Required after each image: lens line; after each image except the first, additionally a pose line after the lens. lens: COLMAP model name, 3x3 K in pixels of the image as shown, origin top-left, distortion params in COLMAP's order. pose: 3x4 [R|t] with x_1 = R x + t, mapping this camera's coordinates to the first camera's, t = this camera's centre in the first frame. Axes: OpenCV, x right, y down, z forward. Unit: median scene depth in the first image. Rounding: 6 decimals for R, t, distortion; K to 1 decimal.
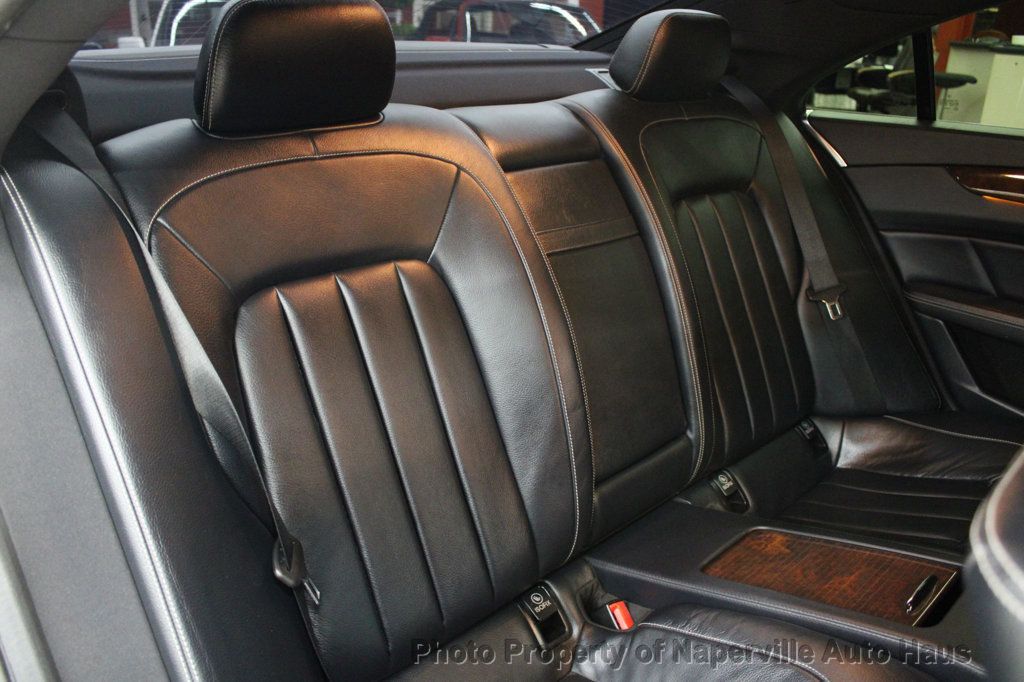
lens RADIAL K [[831.3, 0, 512.0], [0, 831.3, 341.0], [0, 0, 1]] dist [-0.185376, 0.127010]
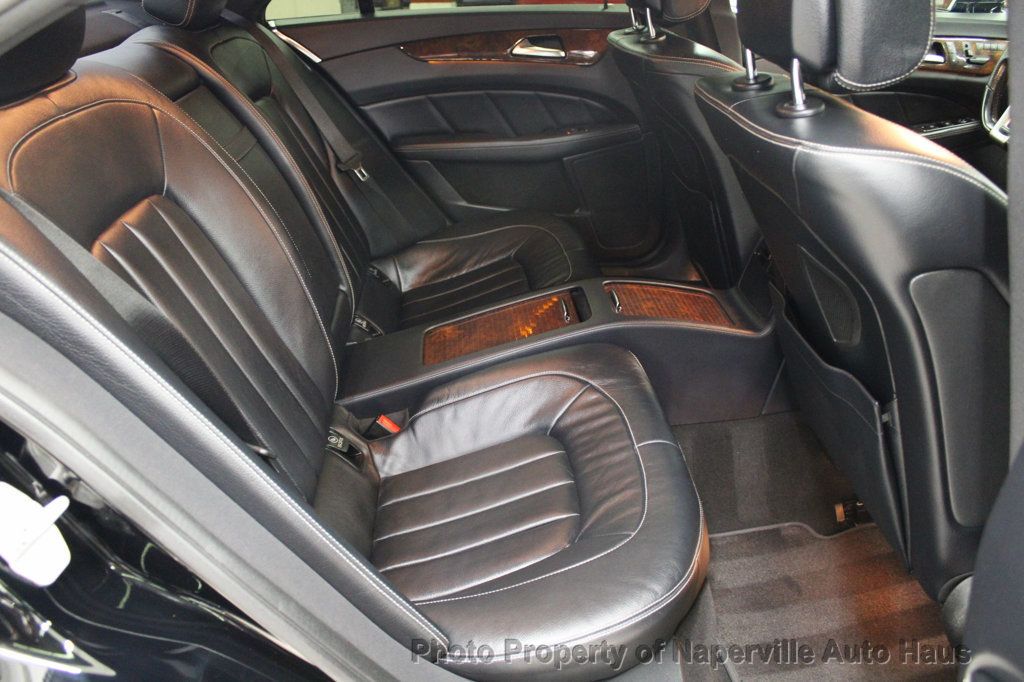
lens RADIAL K [[831.3, 0, 512.0], [0, 831.3, 341.0], [0, 0, 1]] dist [-0.185376, 0.127010]
pose [[0.648273, -0.373114, 0.663723, -0.384765], [0.309923, 0.925530, 0.217580, -0.002904], [-0.695478, 0.064652, 0.715633, -0.047678]]
